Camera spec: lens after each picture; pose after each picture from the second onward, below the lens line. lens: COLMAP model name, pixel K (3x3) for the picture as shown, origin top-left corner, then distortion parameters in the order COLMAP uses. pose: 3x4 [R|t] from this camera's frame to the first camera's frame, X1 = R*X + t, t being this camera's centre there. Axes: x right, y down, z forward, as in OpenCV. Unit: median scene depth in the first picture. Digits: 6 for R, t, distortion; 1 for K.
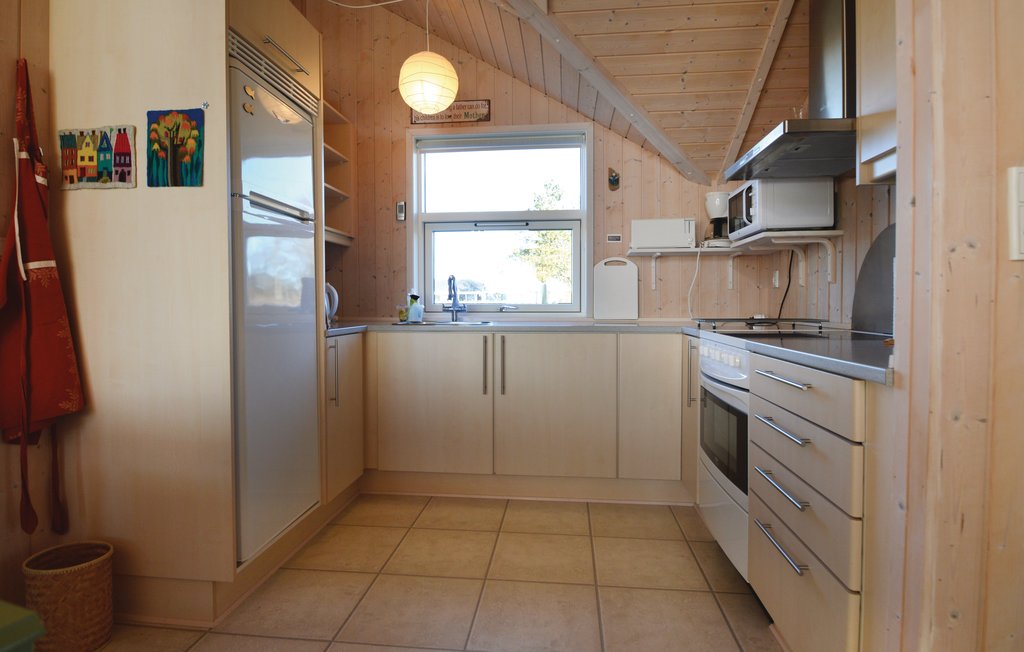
lens RADIAL K [[534.4, 0, 516.5], [0, 534.4, 310.9], [0, 0, 1]] dist [-0.007056, -0.001010]
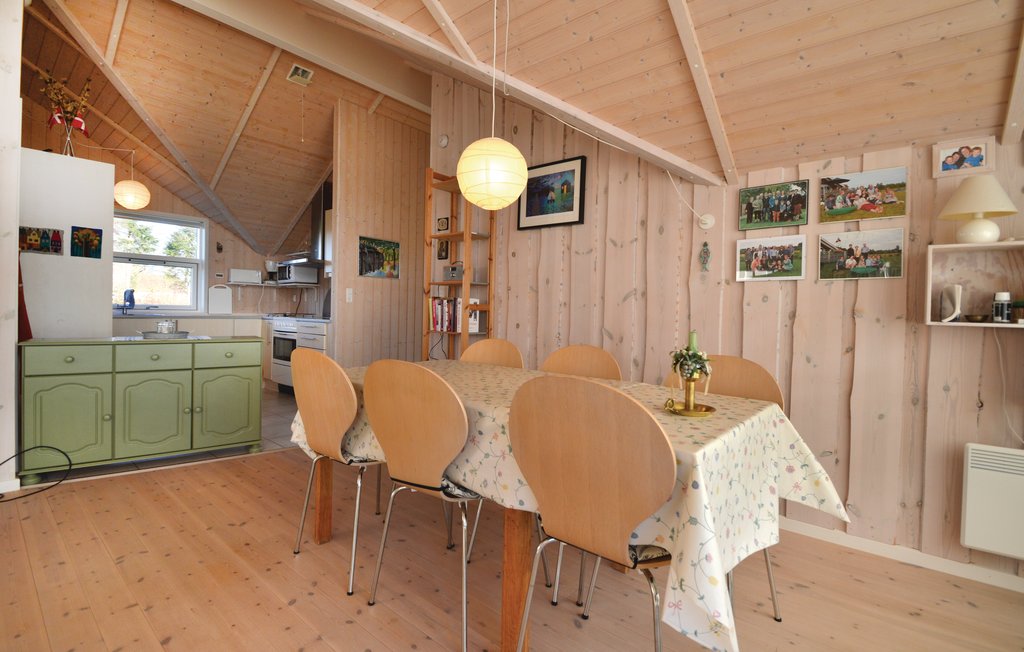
lens RADIAL K [[462.1, 0, 514.1], [0, 462.1, 319.0], [0, 0, 1]] dist [-0.011003, -0.004381]
pose [[0.566710, 0.002506, 0.823913, -0.835481], [-0.009958, 0.999943, 0.003808, 0.022808], [-0.823857, -0.010363, 0.566703, -1.269770]]
